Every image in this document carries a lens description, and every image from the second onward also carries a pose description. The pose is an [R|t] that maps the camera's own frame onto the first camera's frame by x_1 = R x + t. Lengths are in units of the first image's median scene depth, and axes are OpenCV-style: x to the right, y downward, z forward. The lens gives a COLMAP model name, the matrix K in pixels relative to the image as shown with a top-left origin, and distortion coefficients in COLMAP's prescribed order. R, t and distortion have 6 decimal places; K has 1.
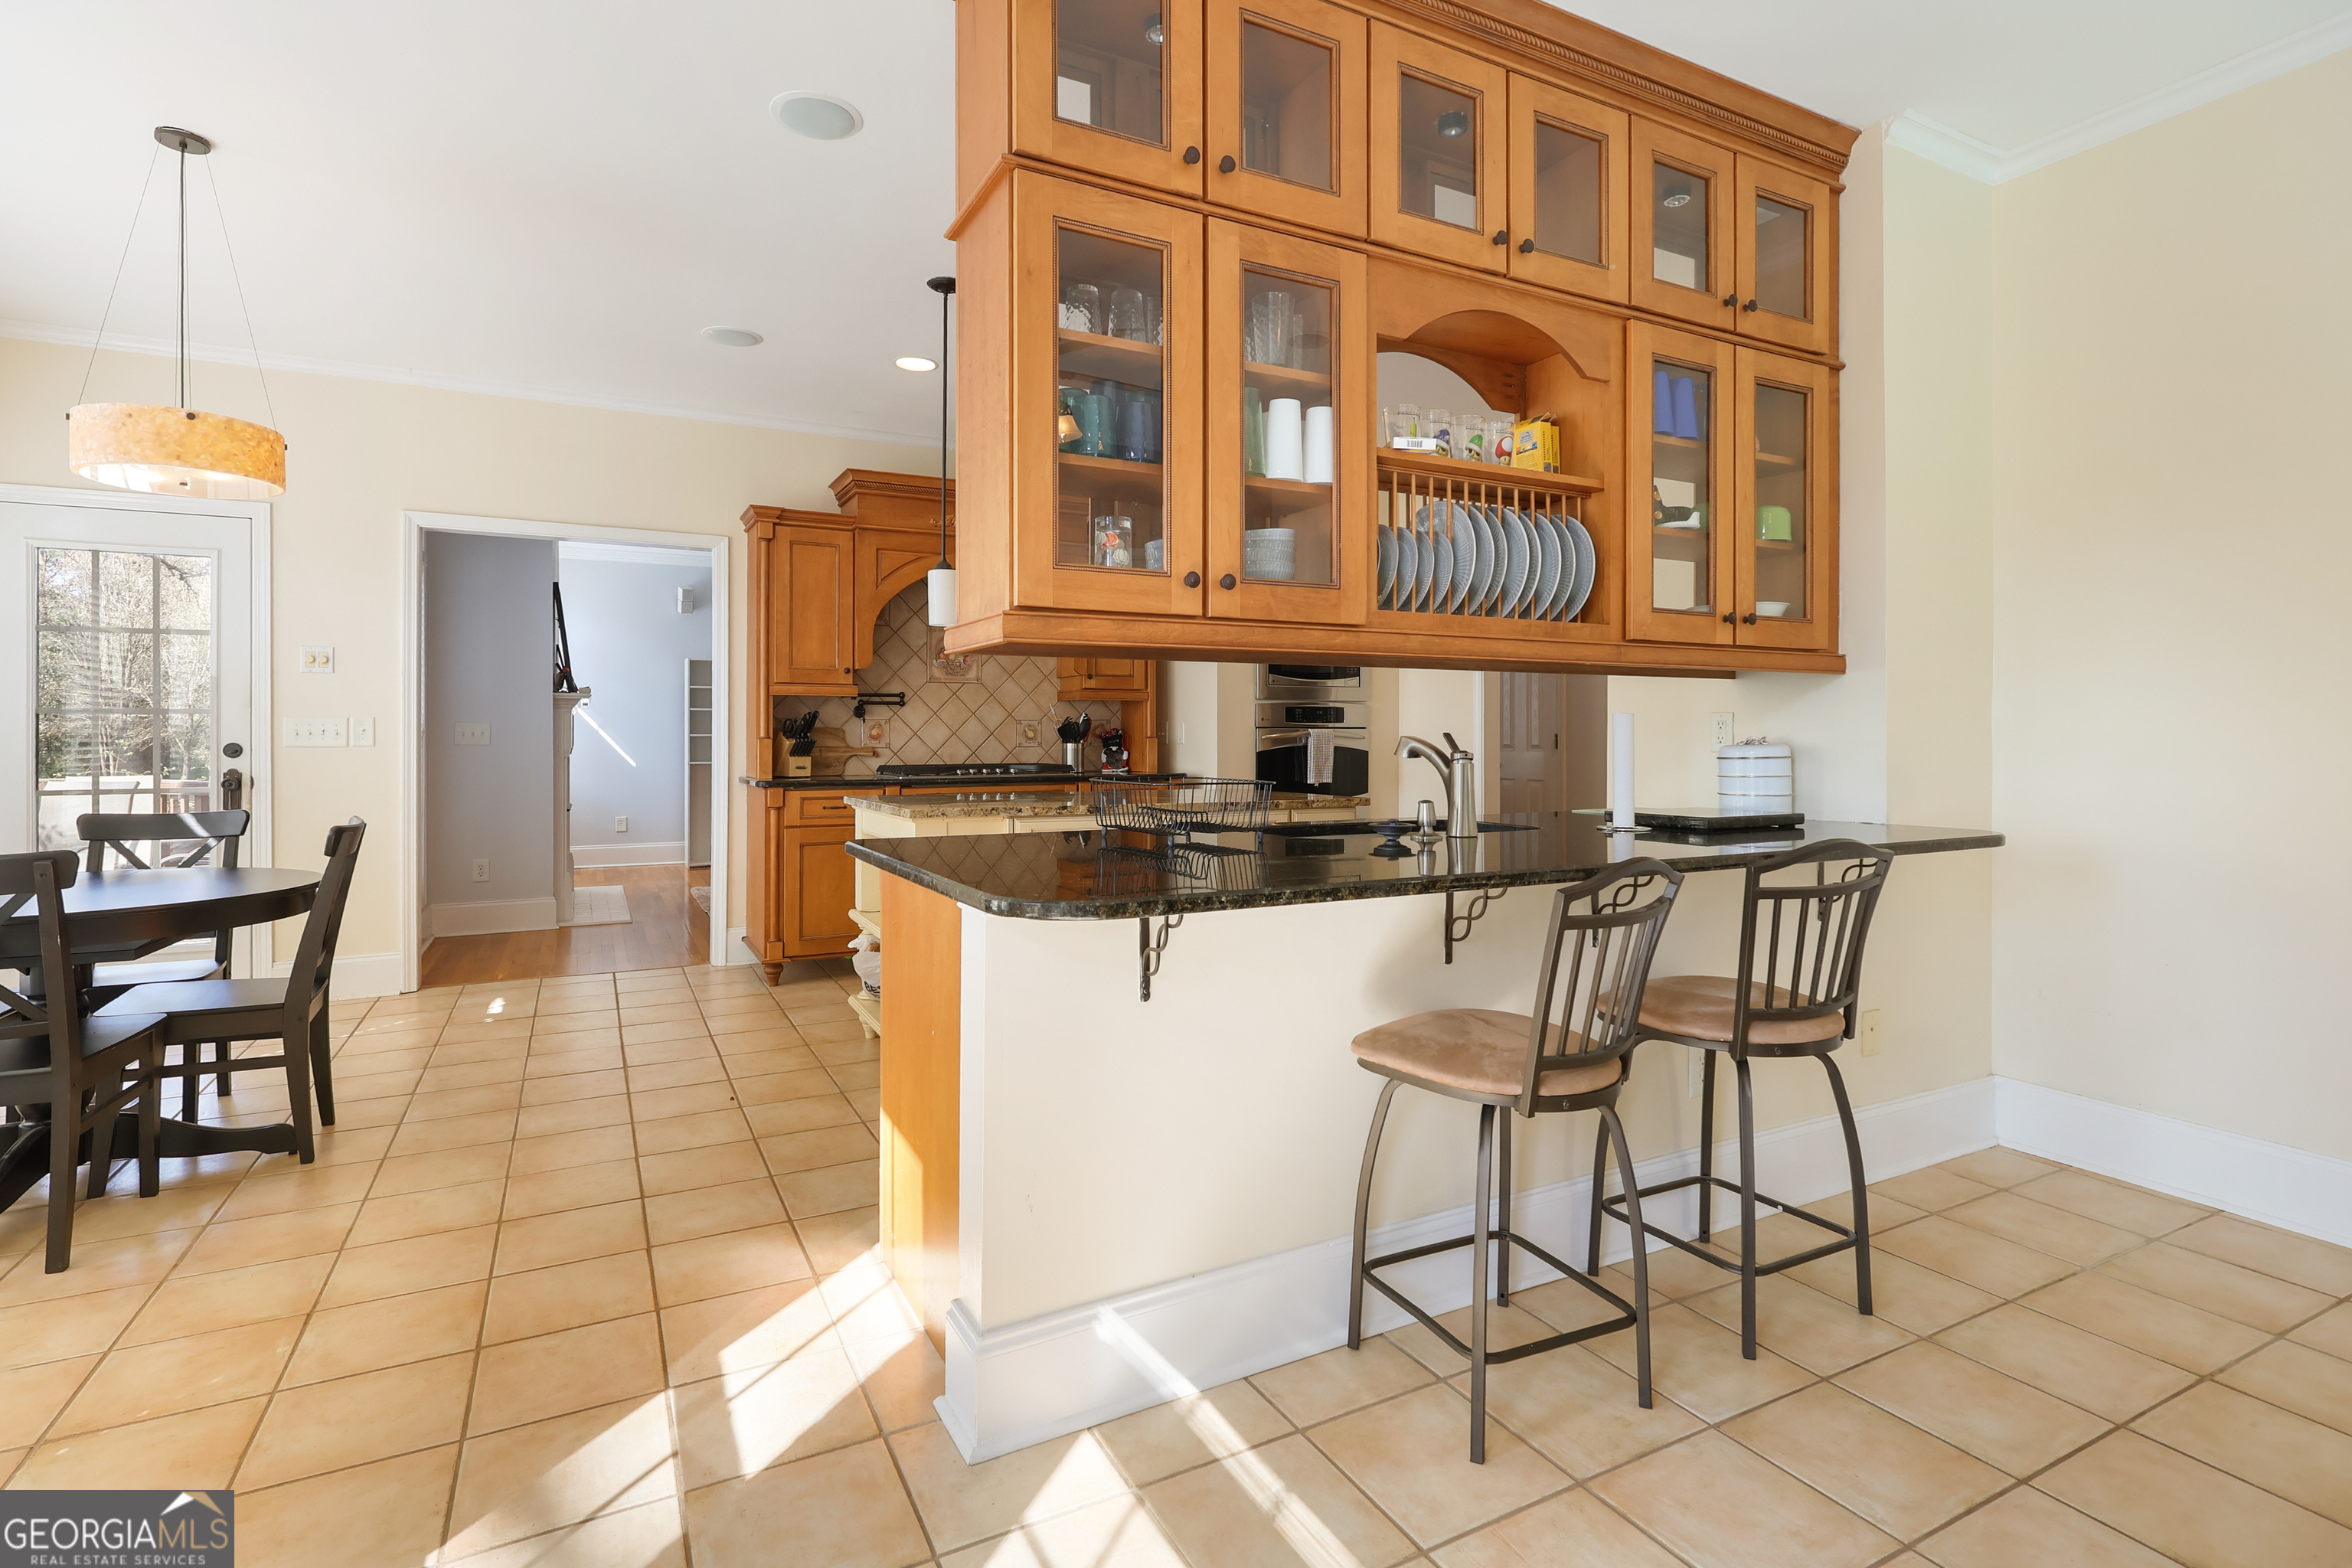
lens RADIAL K [[1107.5, 0, 1158.1], [0, 1107.5, 725.2], [0, 0, 1]] dist [0.000846, -0.000533]
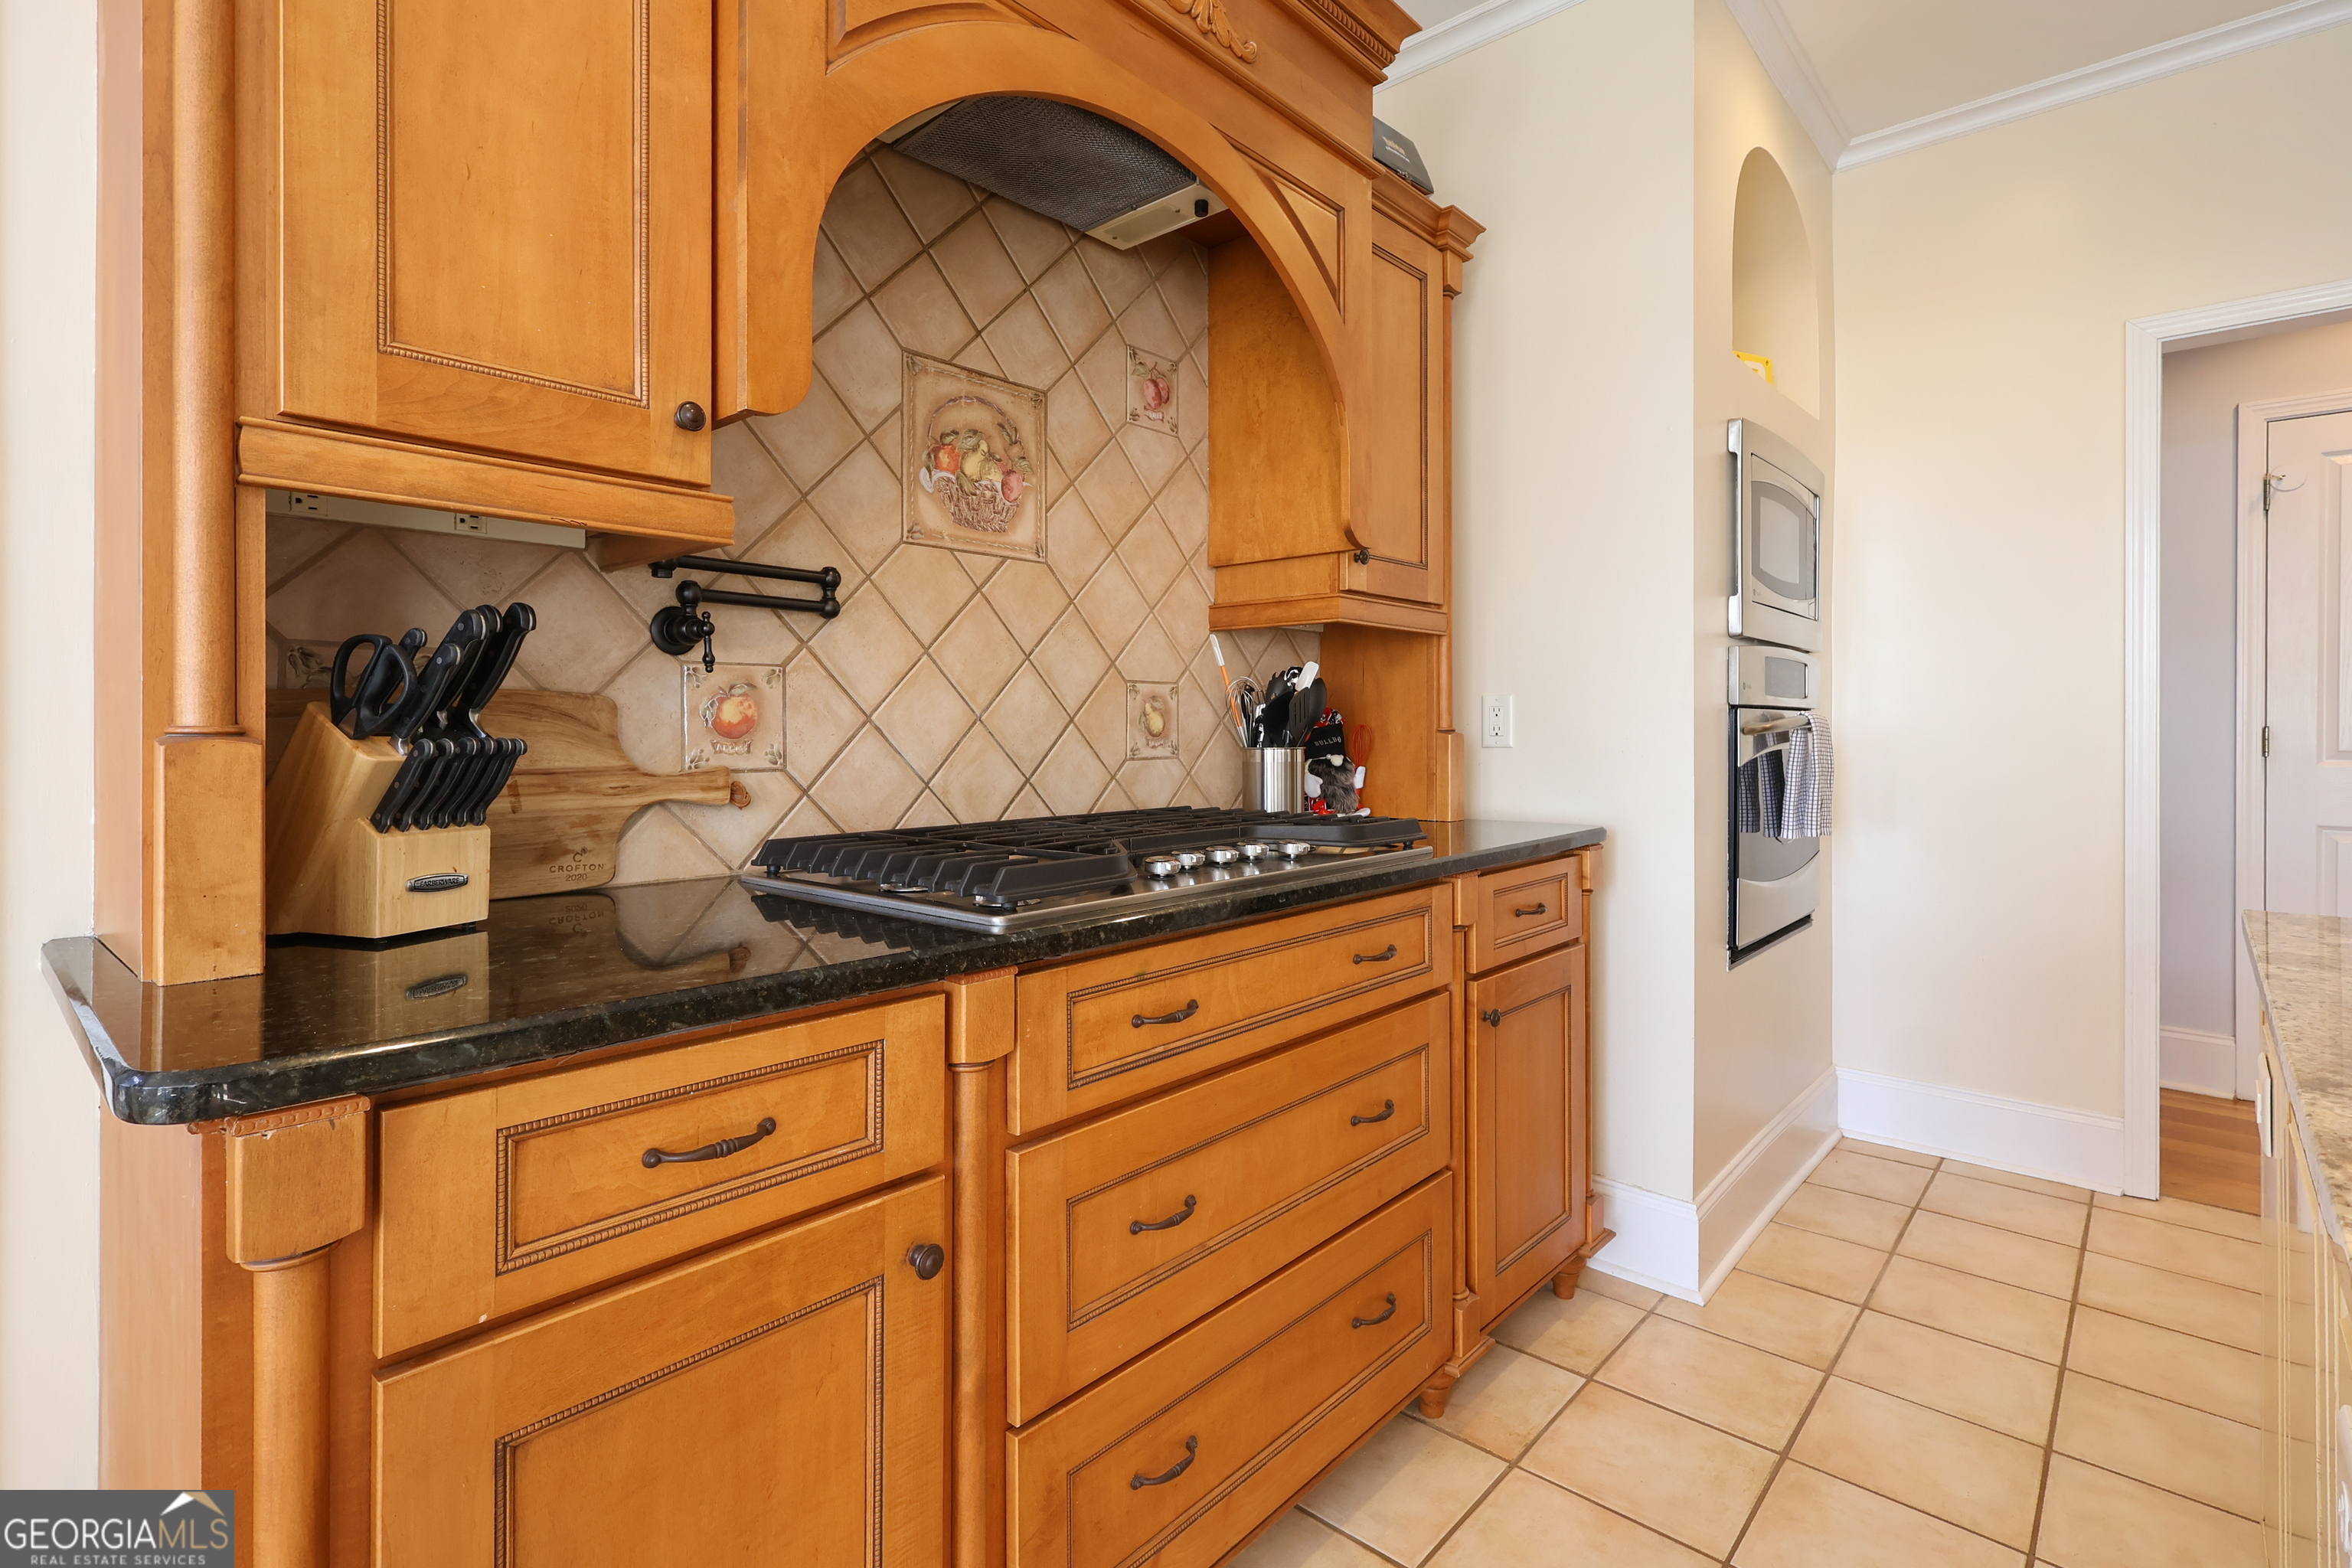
lens RADIAL K [[1121.7, 0, 1162.9], [0, 1121.7, 722.4], [0, 0, 1]] dist [0.000258, 0.000437]
pose [[0.938188, 0.001653, 0.346123, -0.268013], [-0.002693, 0.999993, 0.002524, 0.008340], [-0.346117, -0.003300, 0.938186, 0.760955]]
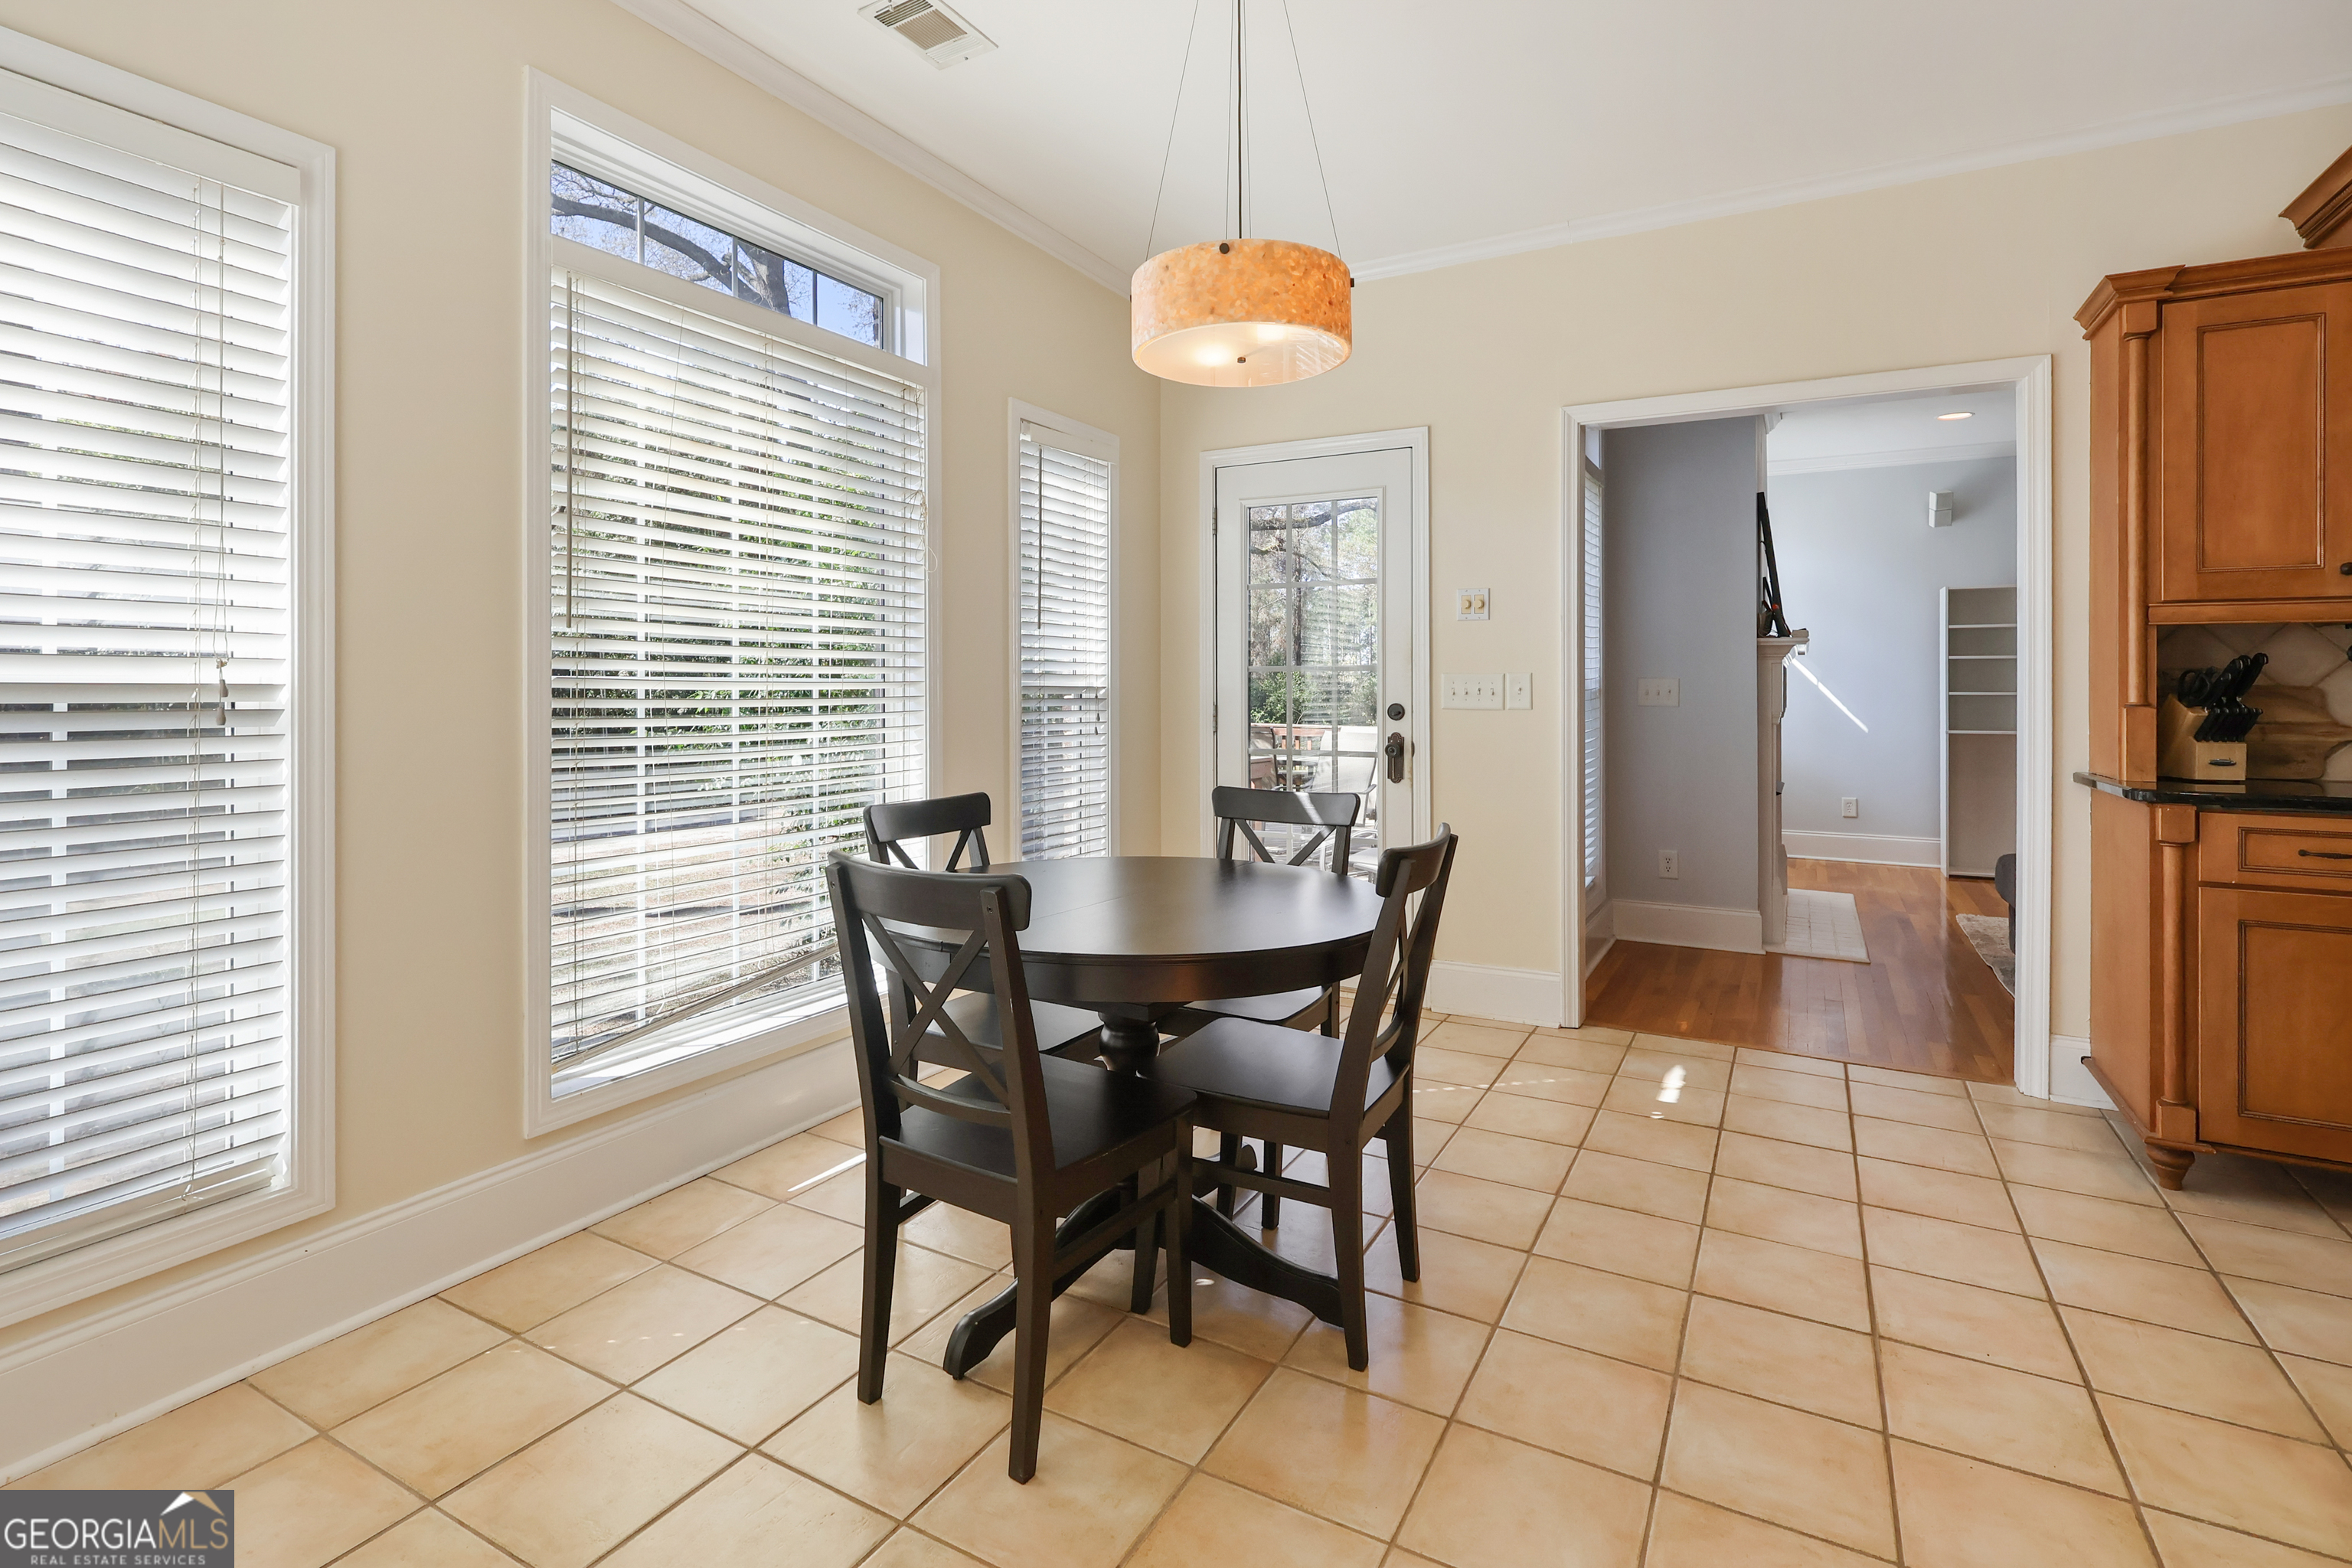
lens RADIAL K [[1130.8, 0, 1169.5], [0, 1130.8, 684.9], [0, 0, 1]] dist [-0.003277, 0.000803]
pose [[0.549662, 0.000413, -0.835387, -0.150877], [0.004476, 0.999984, 0.003439, -0.002451], [0.835375, -0.005630, 0.549652, 0.296173]]
